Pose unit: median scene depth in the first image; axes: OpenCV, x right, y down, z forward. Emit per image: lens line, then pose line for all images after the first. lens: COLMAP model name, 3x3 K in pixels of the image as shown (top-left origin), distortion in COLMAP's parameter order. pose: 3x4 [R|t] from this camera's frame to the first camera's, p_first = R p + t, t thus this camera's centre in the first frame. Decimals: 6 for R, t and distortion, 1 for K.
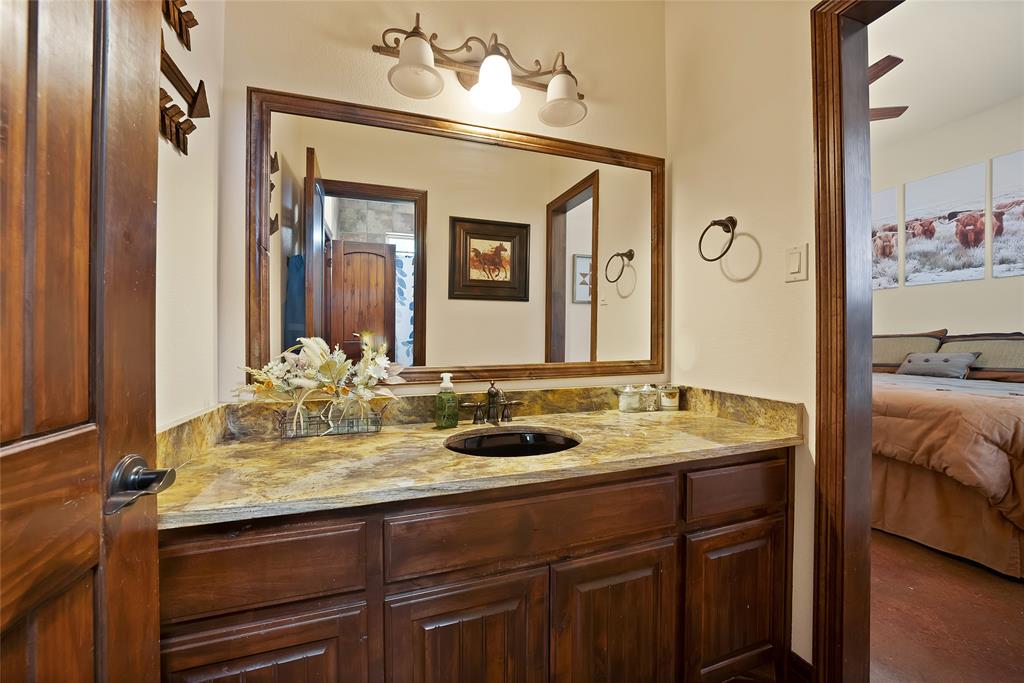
lens RADIAL K [[371.9, 0, 493.1], [0, 371.9, 336.5], [0, 0, 1]] dist [0.000360, 0.000587]
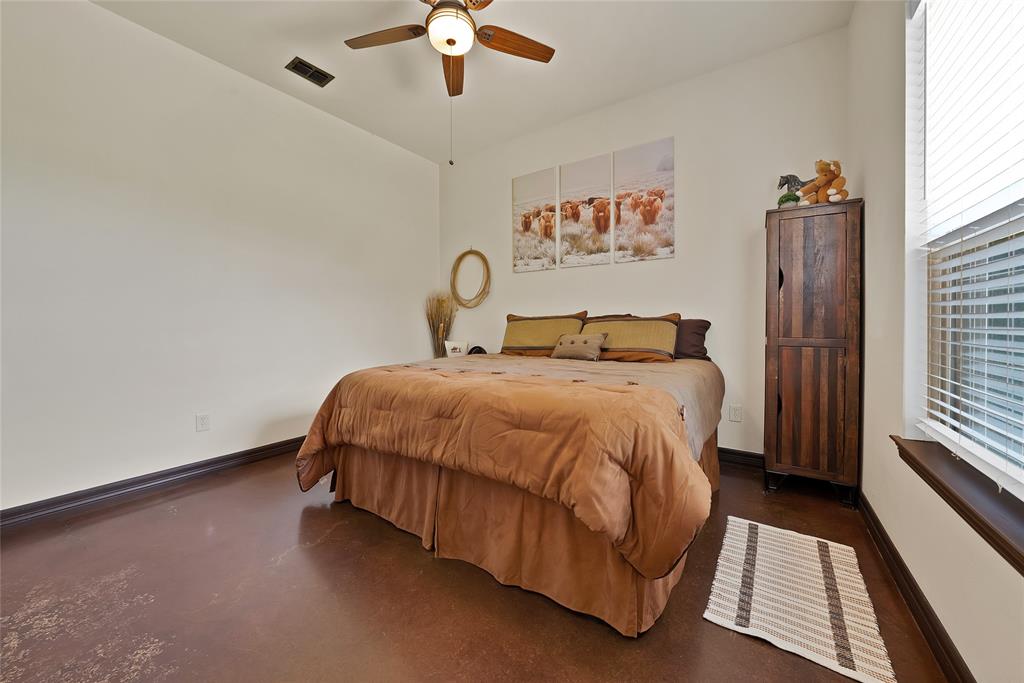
lens RADIAL K [[362.7, 0, 511.6], [0, 362.7, 324.2], [0, 0, 1]] dist [0.000140, 0.000069]
pose [[0.792797, -0.004805, 0.609467, 0.516863], [0.001026, 0.999978, 0.006549, 0.011627], [-0.609485, -0.004567, 0.792784, 0.389740]]
